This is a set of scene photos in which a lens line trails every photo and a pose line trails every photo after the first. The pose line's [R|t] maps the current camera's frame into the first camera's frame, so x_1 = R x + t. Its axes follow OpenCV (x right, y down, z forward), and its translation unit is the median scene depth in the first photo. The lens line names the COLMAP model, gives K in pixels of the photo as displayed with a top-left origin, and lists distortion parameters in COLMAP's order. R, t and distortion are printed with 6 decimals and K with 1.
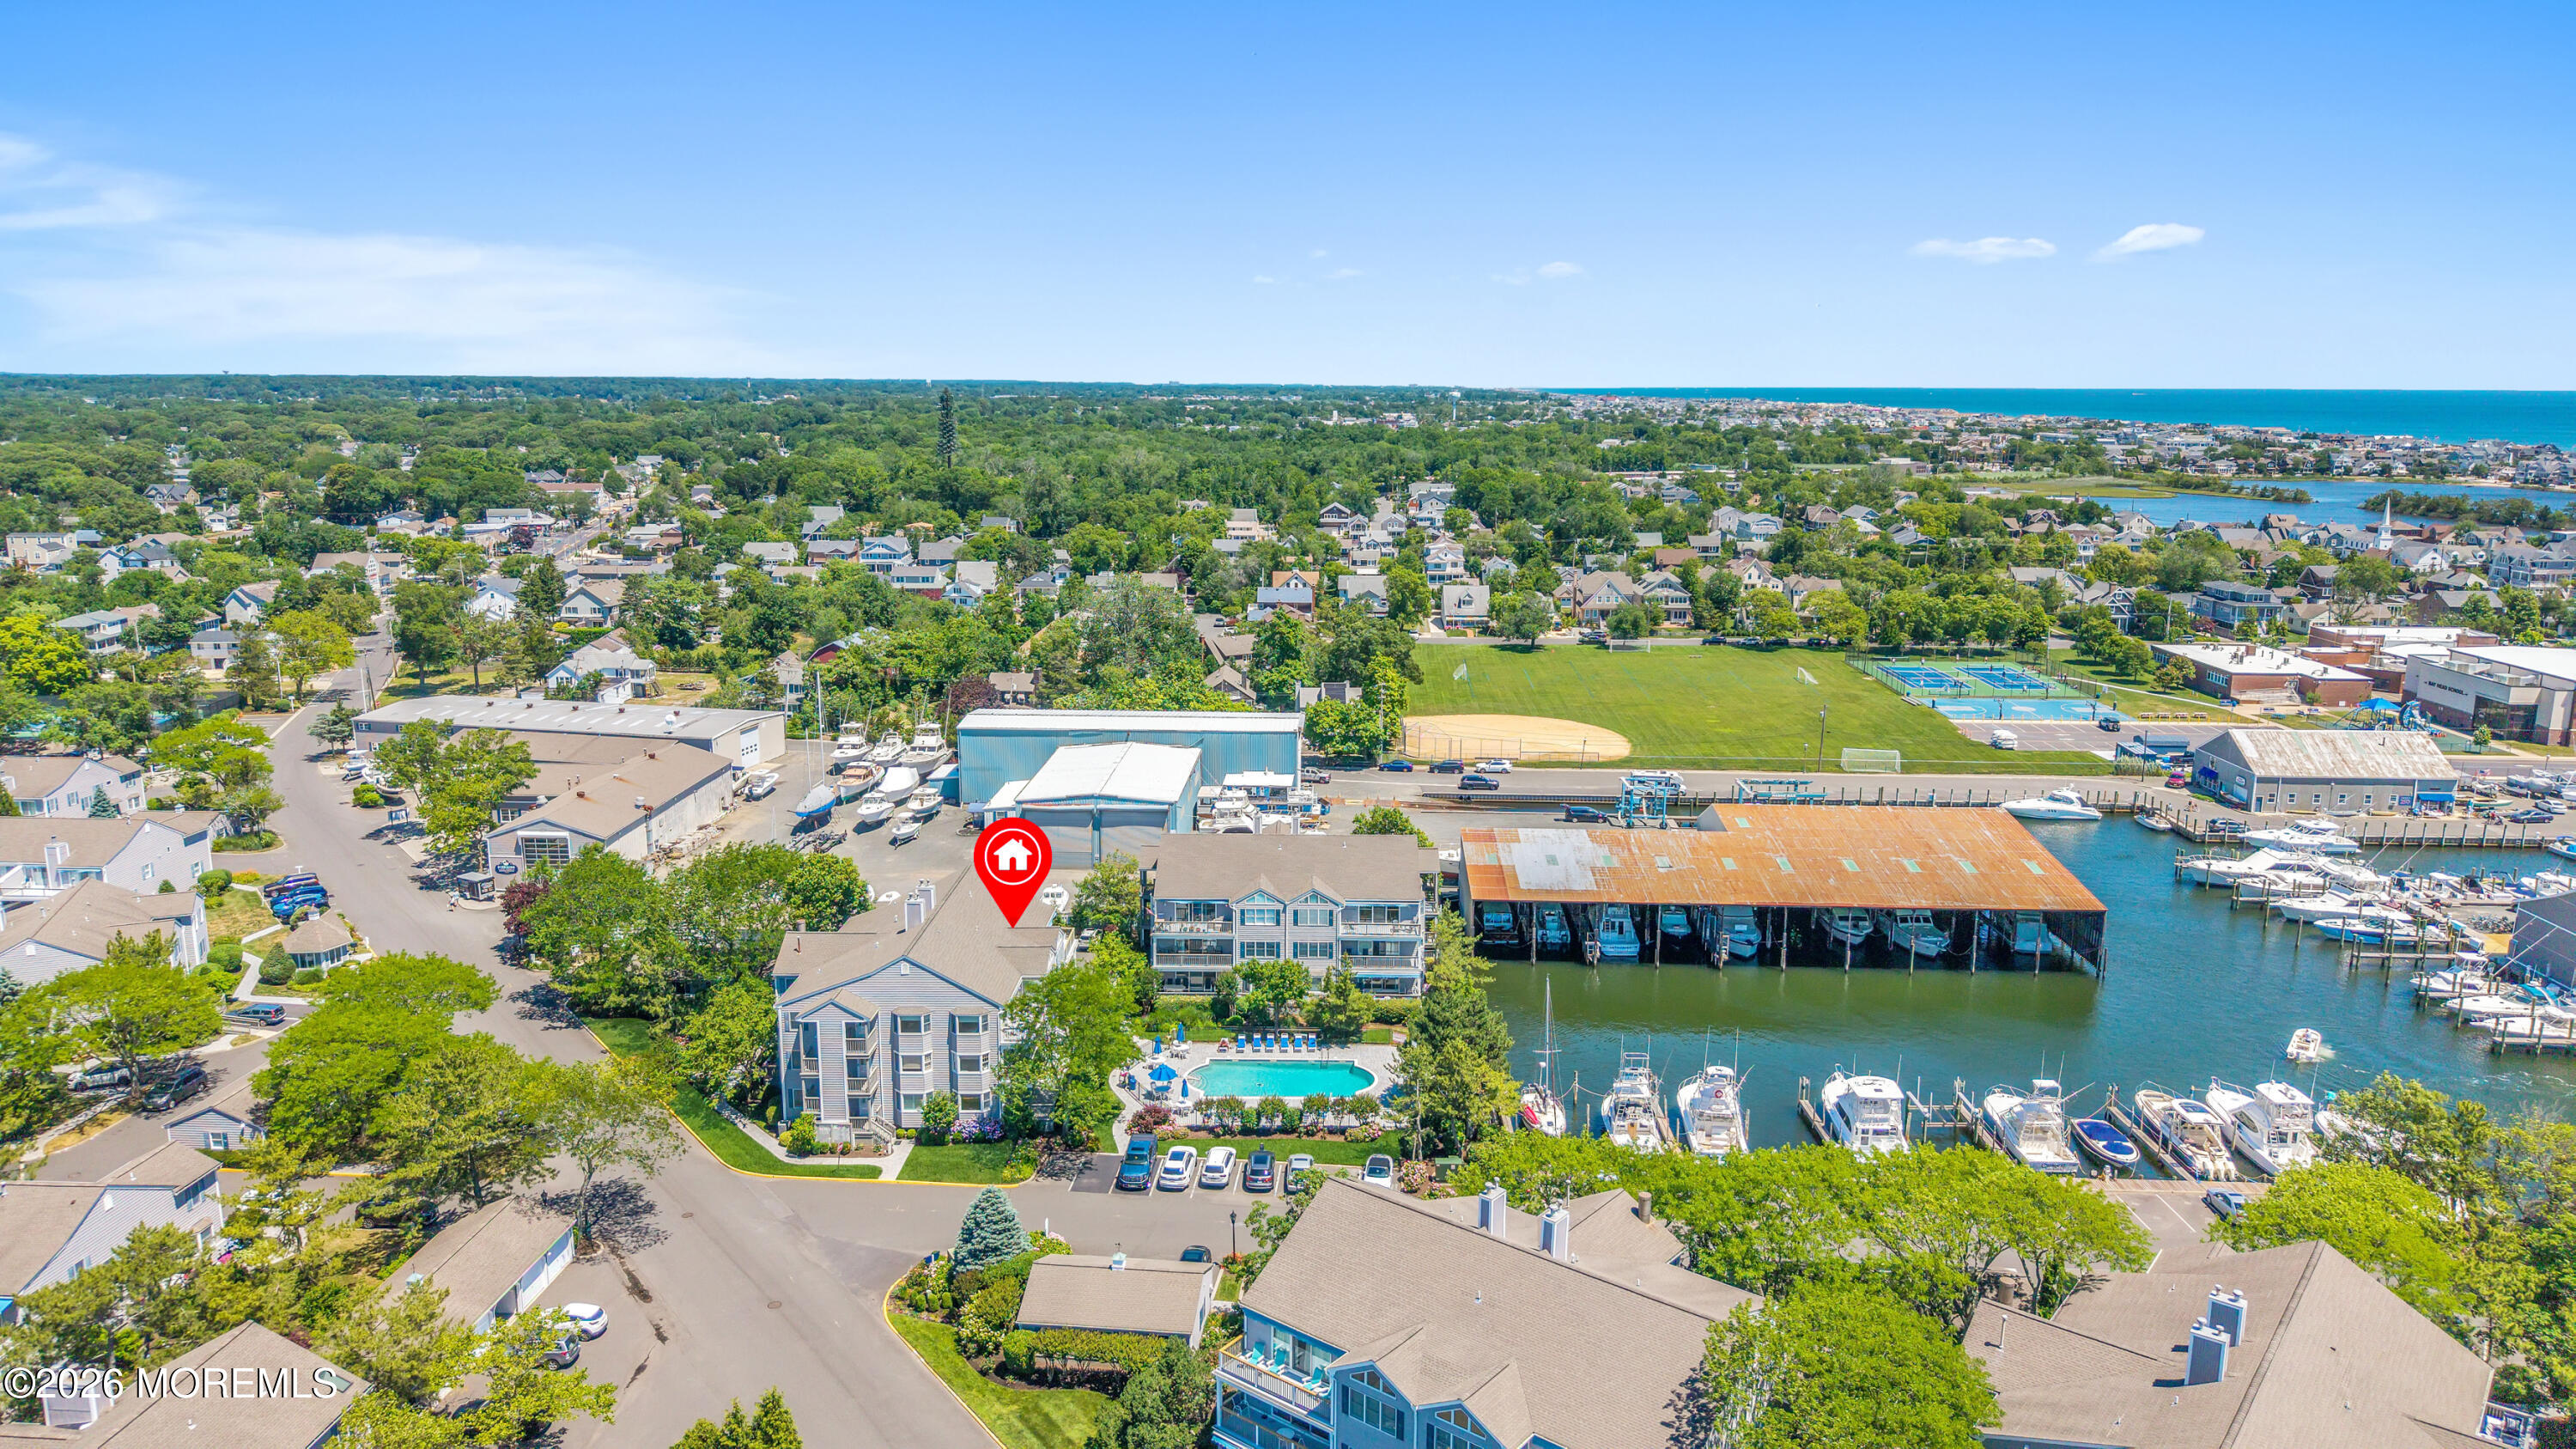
lens RADIAL K [[1713.9, 0, 1288.0], [0, 1713.9, 724.5], [0, 0, 1]] dist [0.093781, -0.140987]
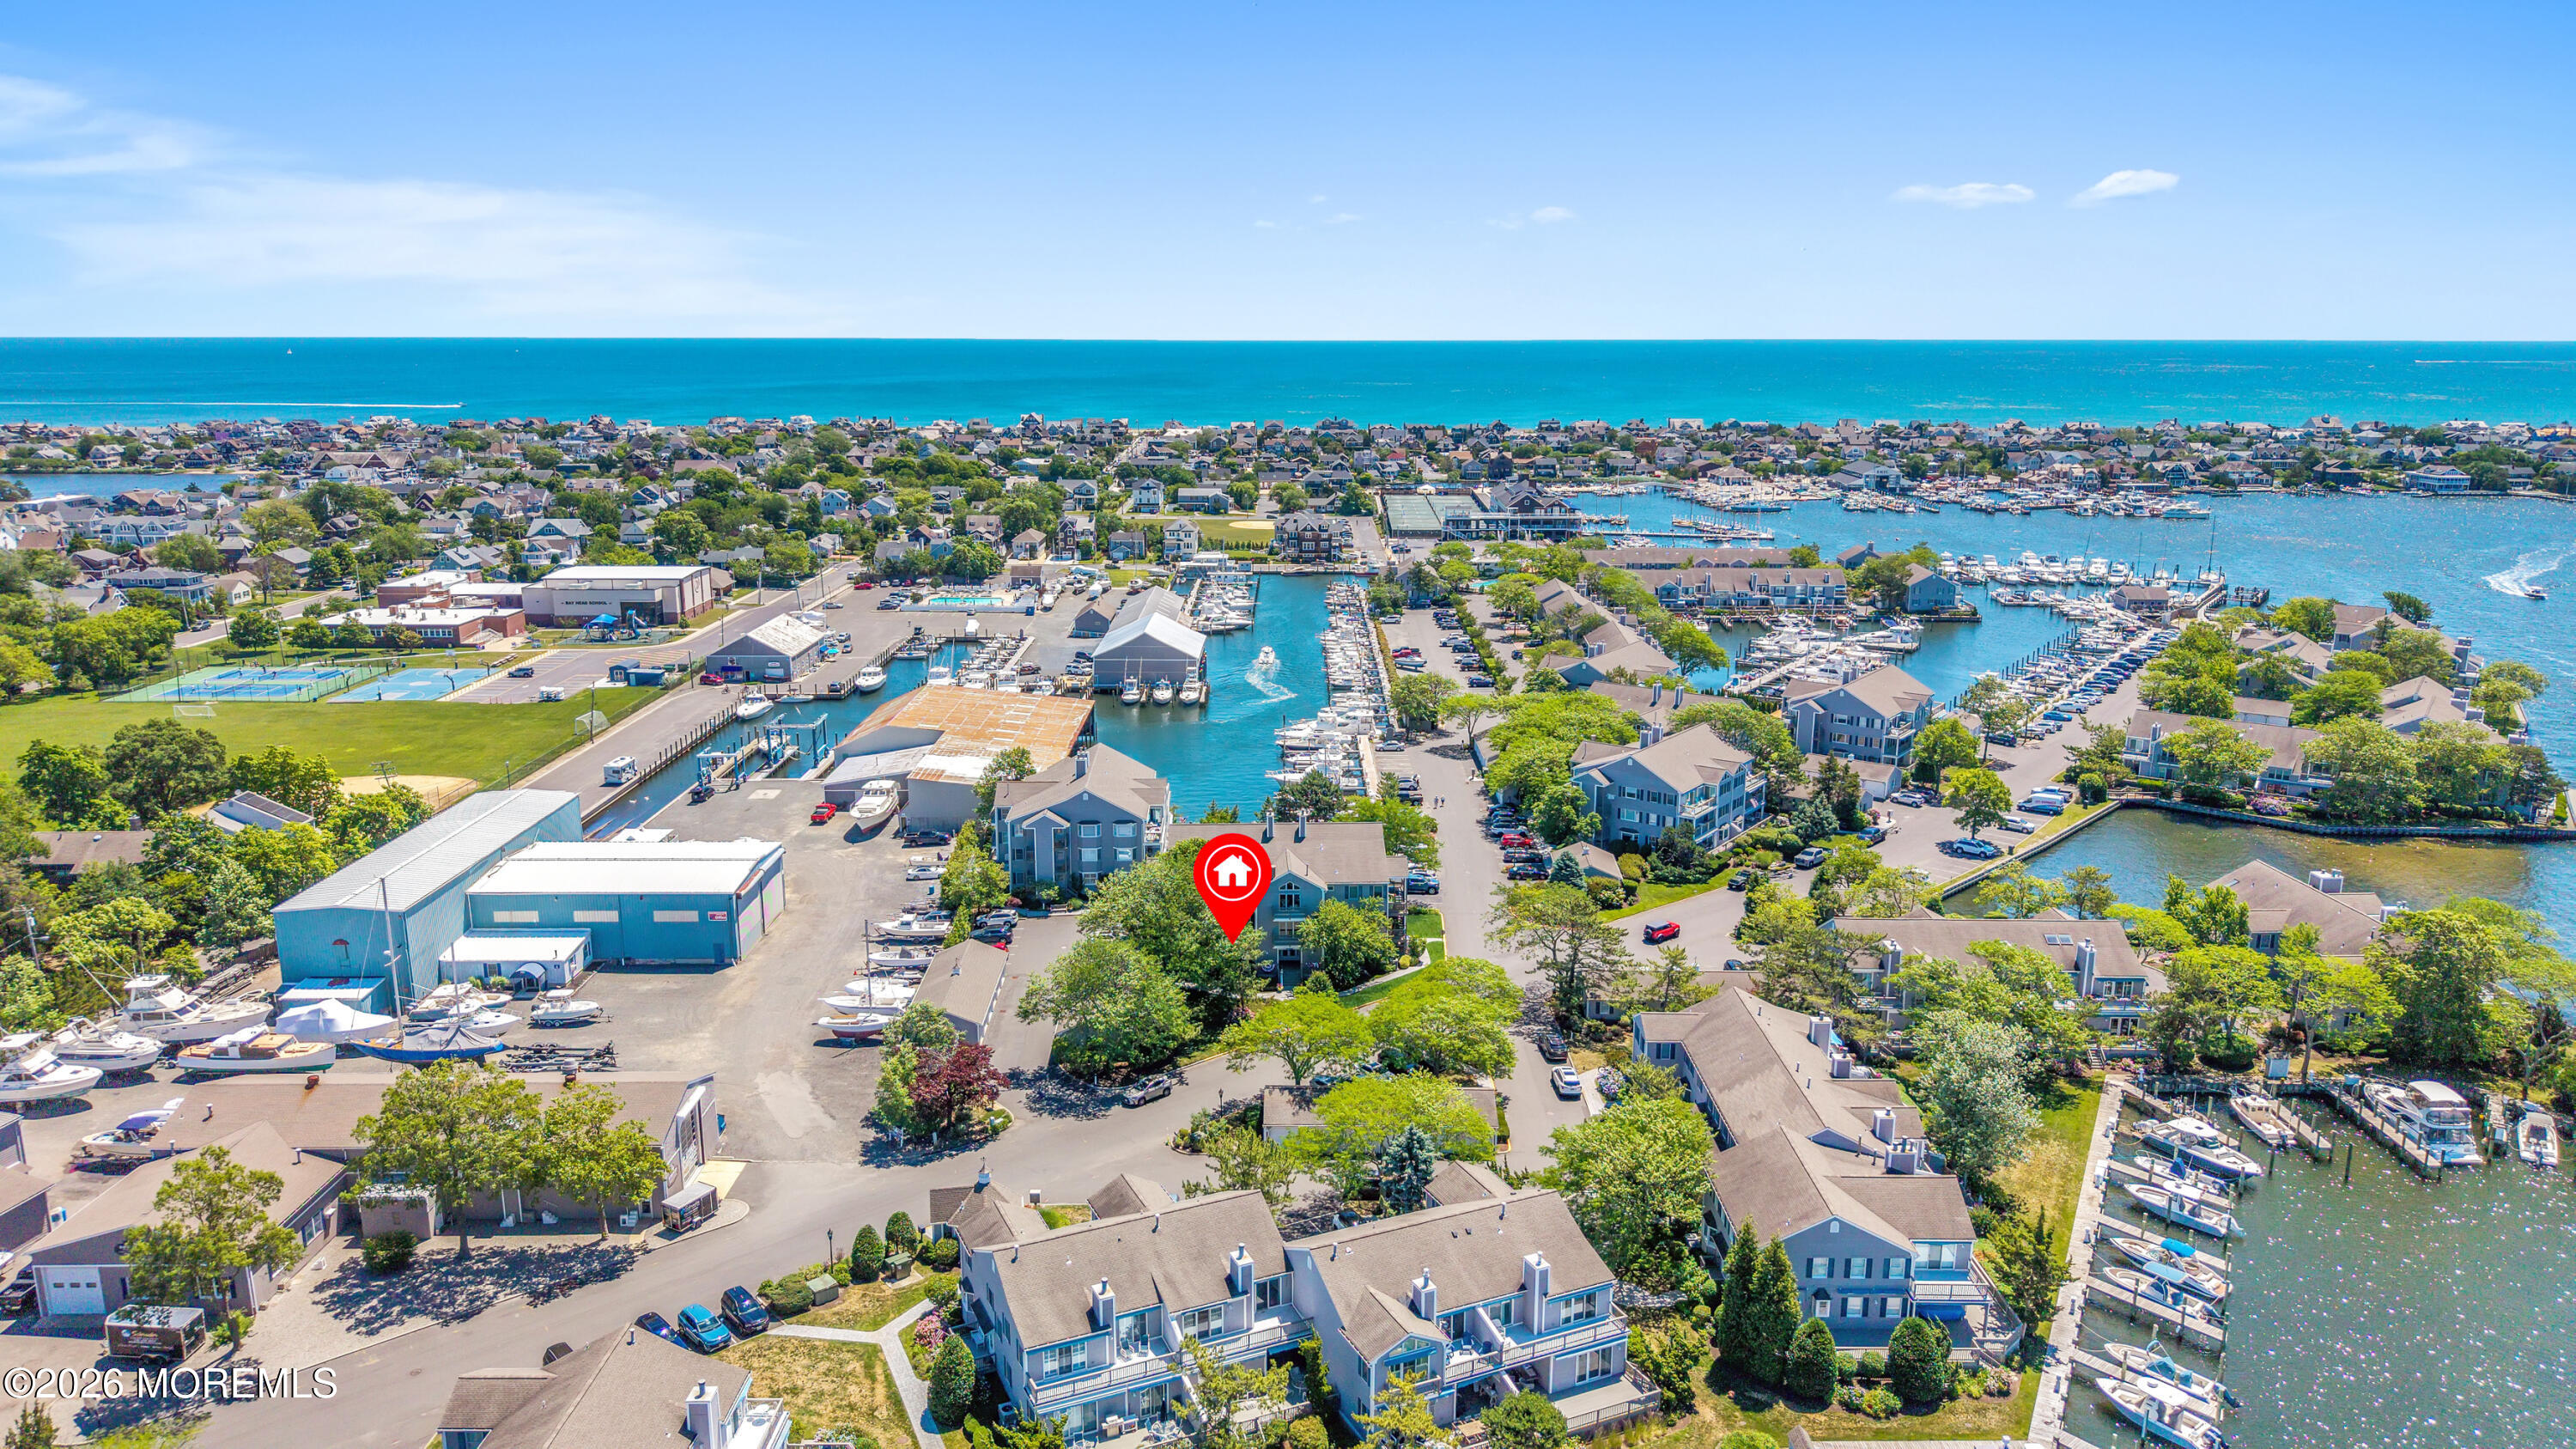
lens RADIAL K [[1713.9, 0, 1288.0], [0, 1713.9, 724.5], [0, 0, 1]] dist [0.093781, -0.140987]
pose [[-0.029613, -0.228681, 0.973051, -1.102267], [0.193606, 0.953731, 0.230032, -0.210093], [-0.980632, 0.195200, 0.016031, 0.686969]]
